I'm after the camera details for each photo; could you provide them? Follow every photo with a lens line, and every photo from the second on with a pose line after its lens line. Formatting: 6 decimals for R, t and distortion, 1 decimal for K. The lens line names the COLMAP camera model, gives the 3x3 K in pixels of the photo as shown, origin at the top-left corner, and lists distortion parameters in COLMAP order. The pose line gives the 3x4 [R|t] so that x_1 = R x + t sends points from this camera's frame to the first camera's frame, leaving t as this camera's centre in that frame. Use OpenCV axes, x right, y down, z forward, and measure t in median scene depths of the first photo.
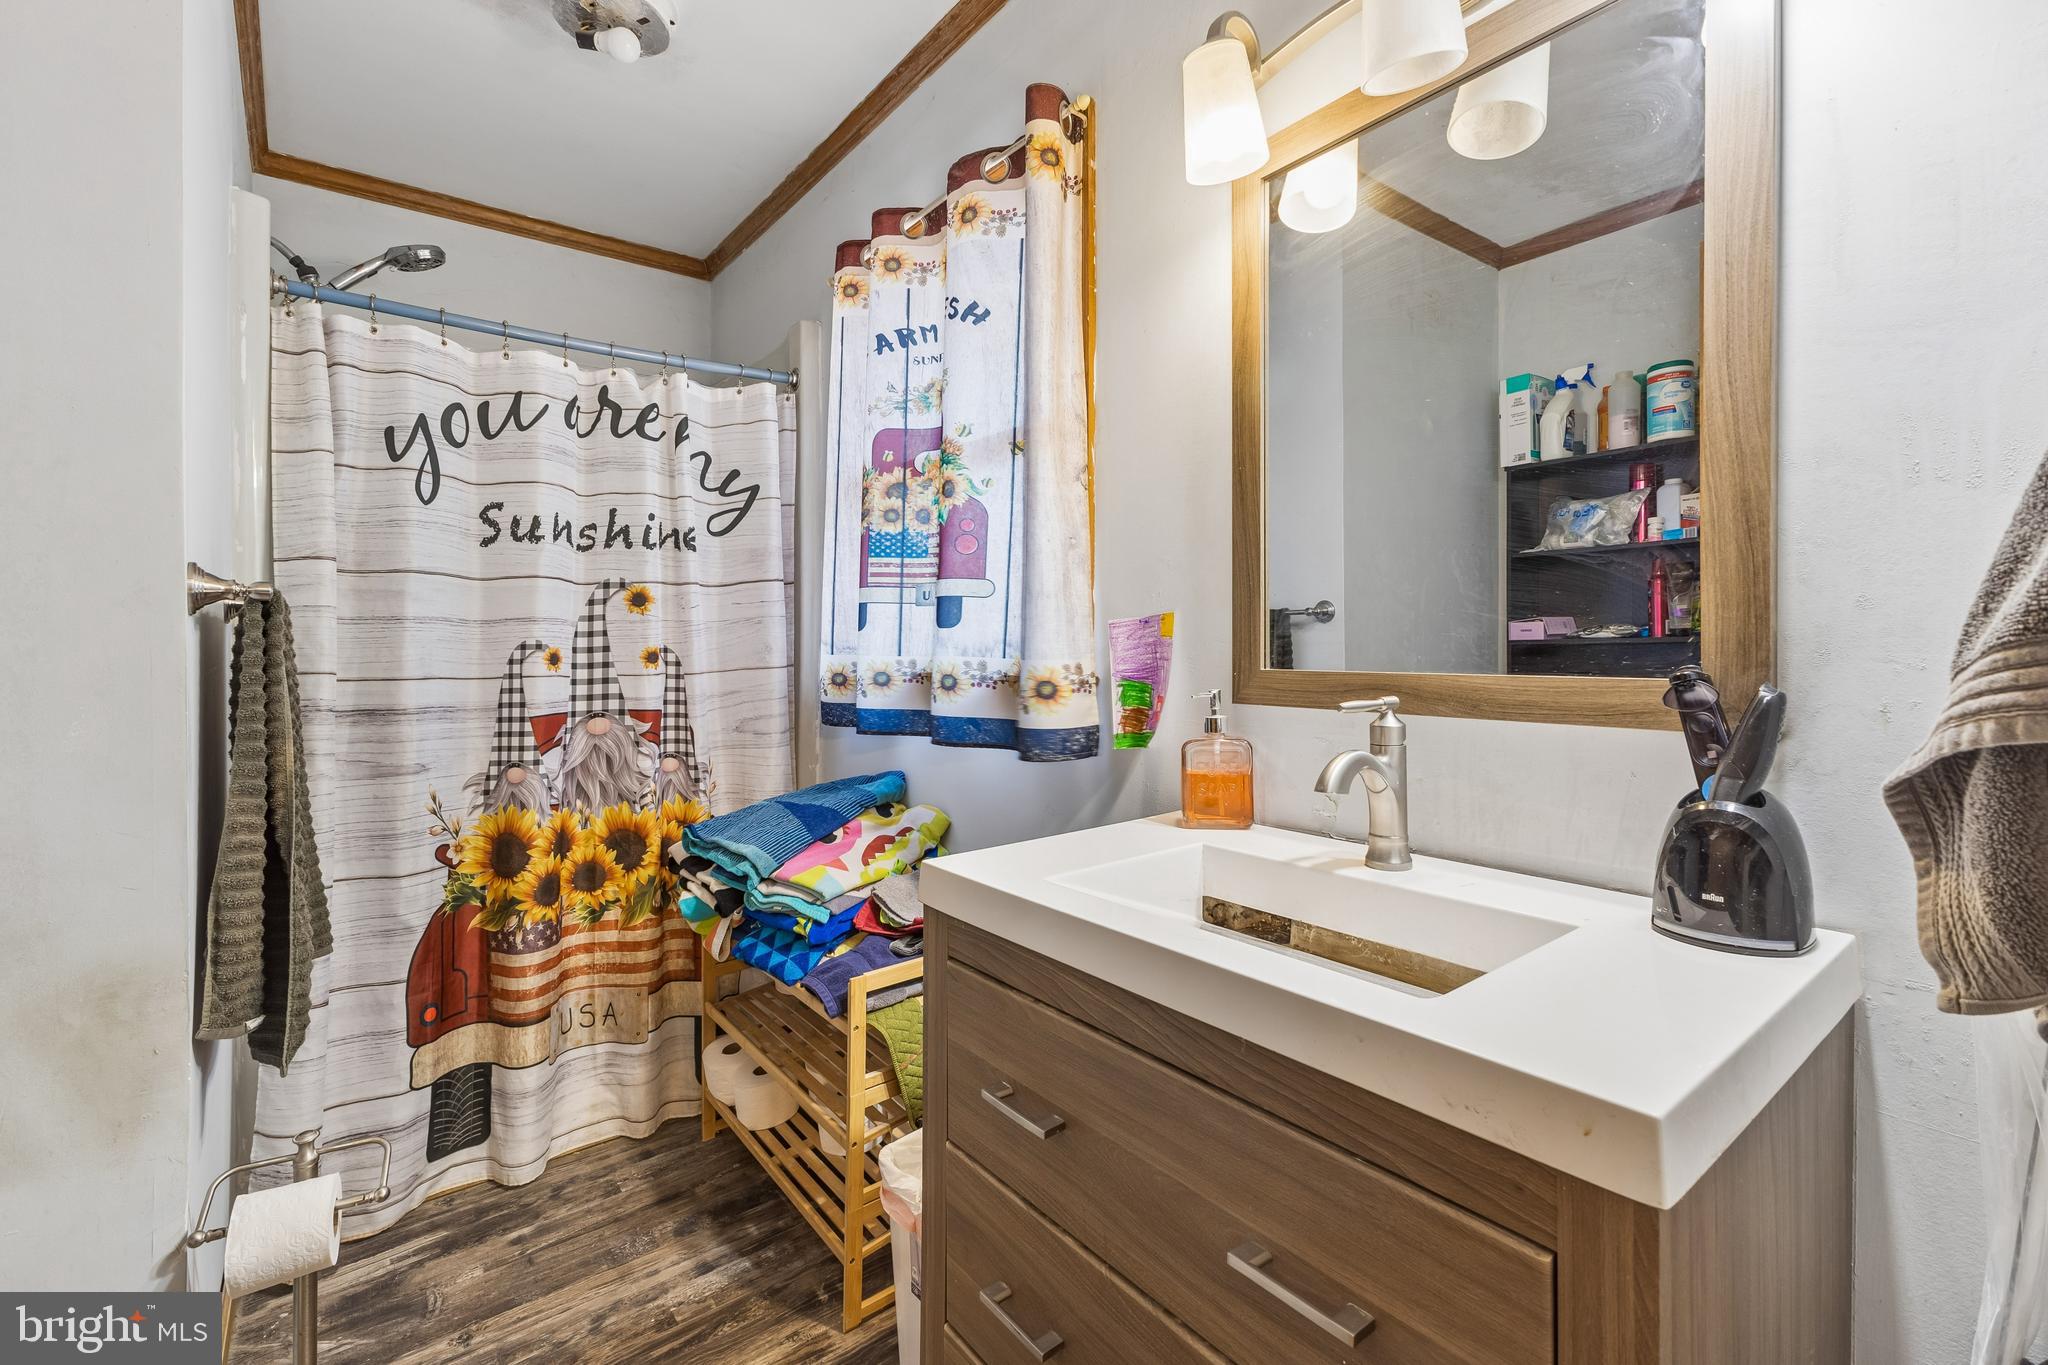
lens RADIAL K [[894.4, 0, 1022.6], [0, 894.4, 658.2], [0, 0, 1]] dist [0.017290, -0.000303]
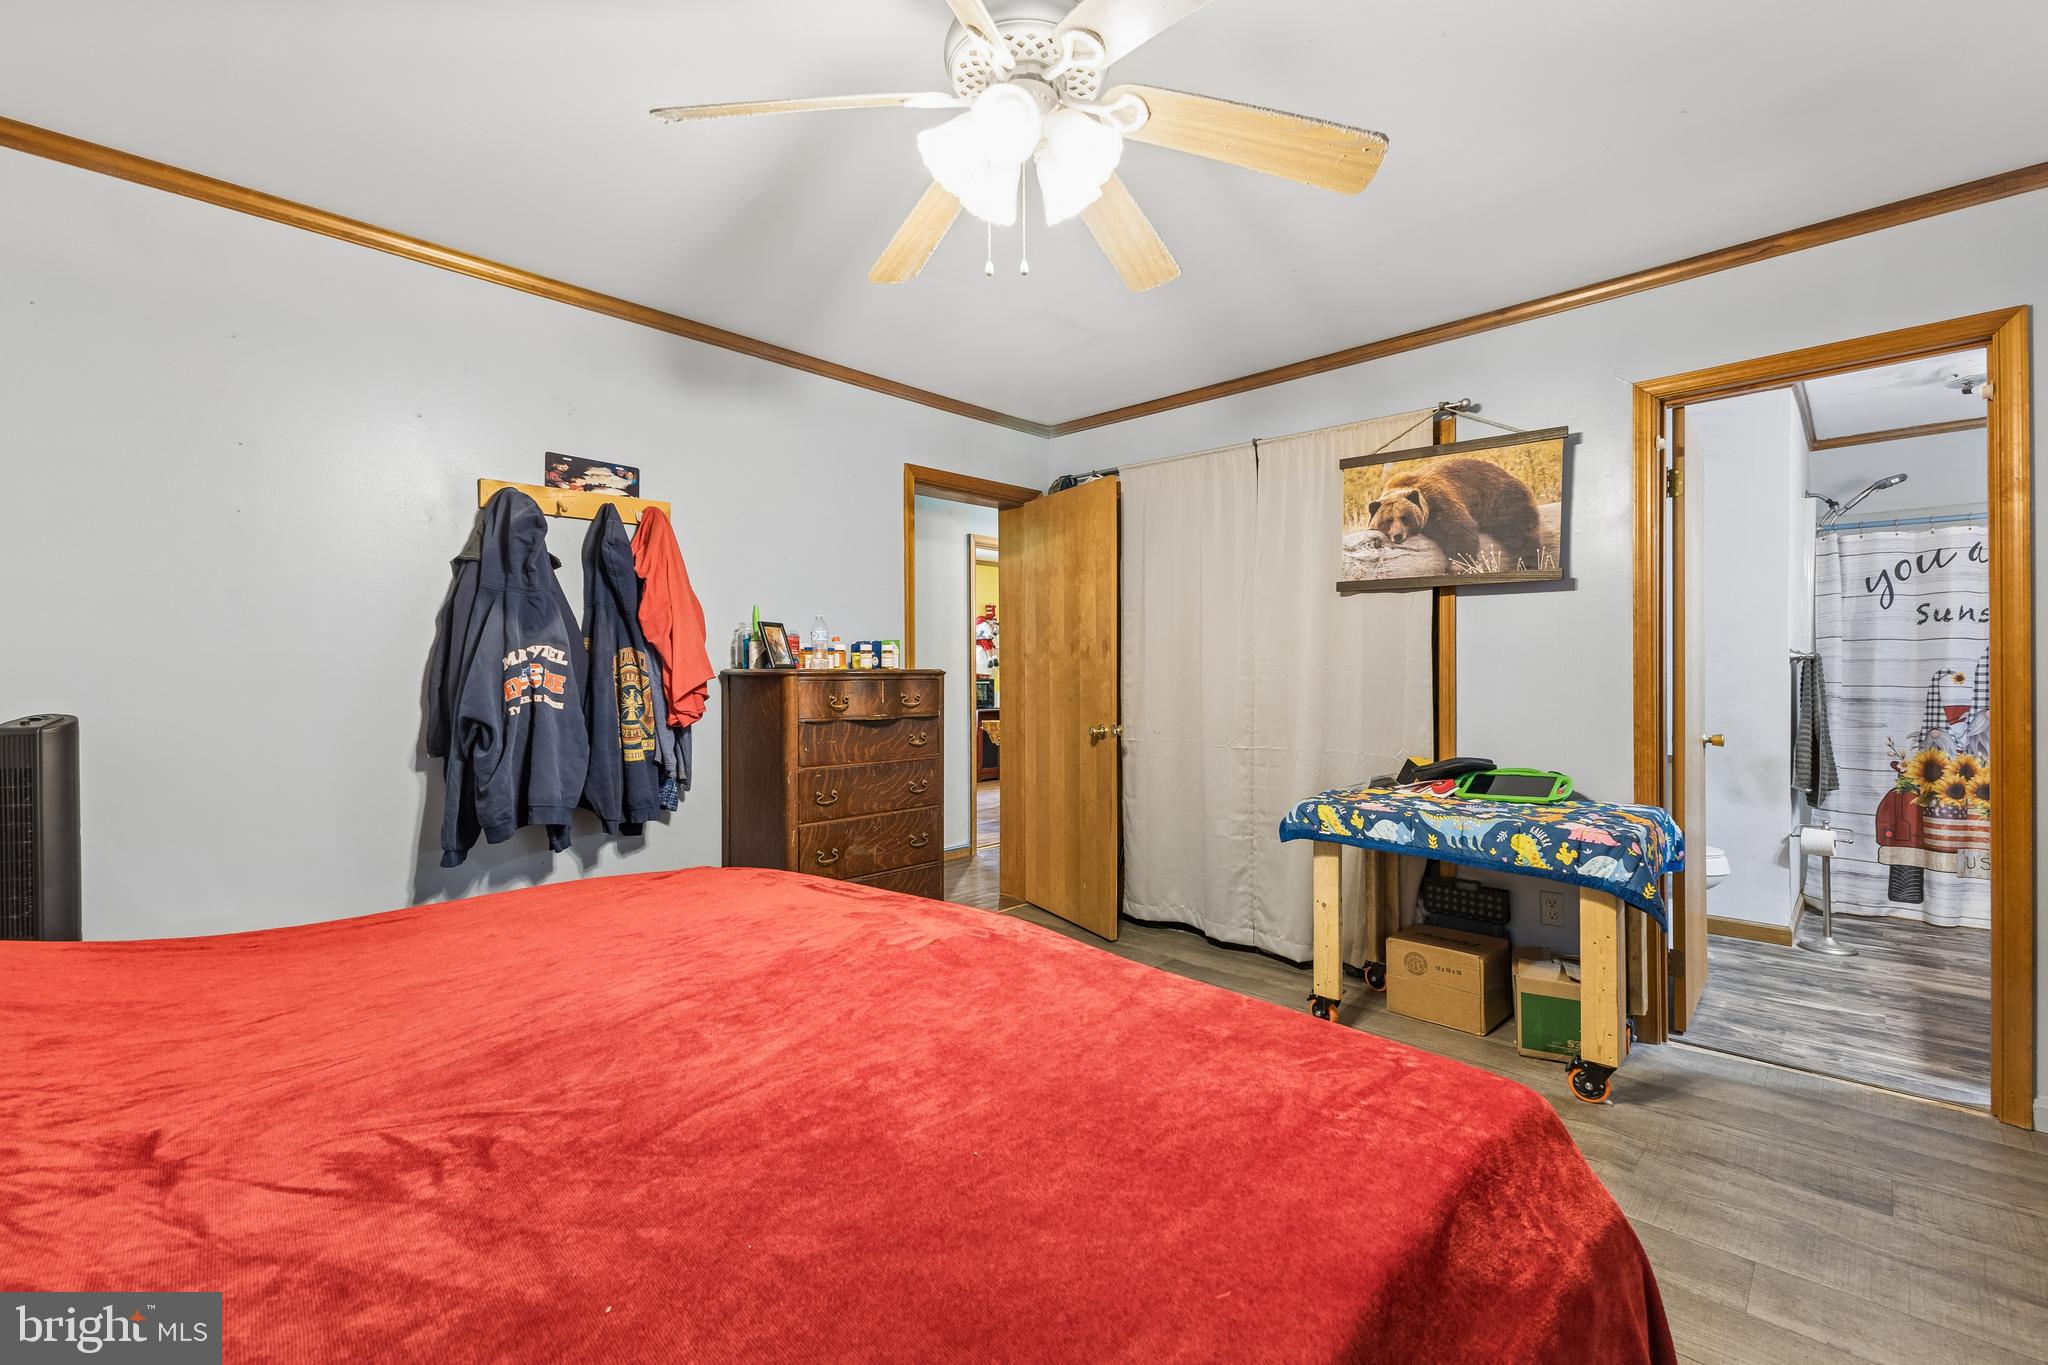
lens RADIAL K [[894.4, 0, 1022.6], [0, 894.4, 658.2], [0, 0, 1]] dist [0.017290, -0.000303]
pose [[0.148541, -0.012814, -0.988823, 1.231196], [-0.012090, 0.999818, -0.014772, 0.011663], [0.988832, 0.014149, 0.148359, -1.434360]]
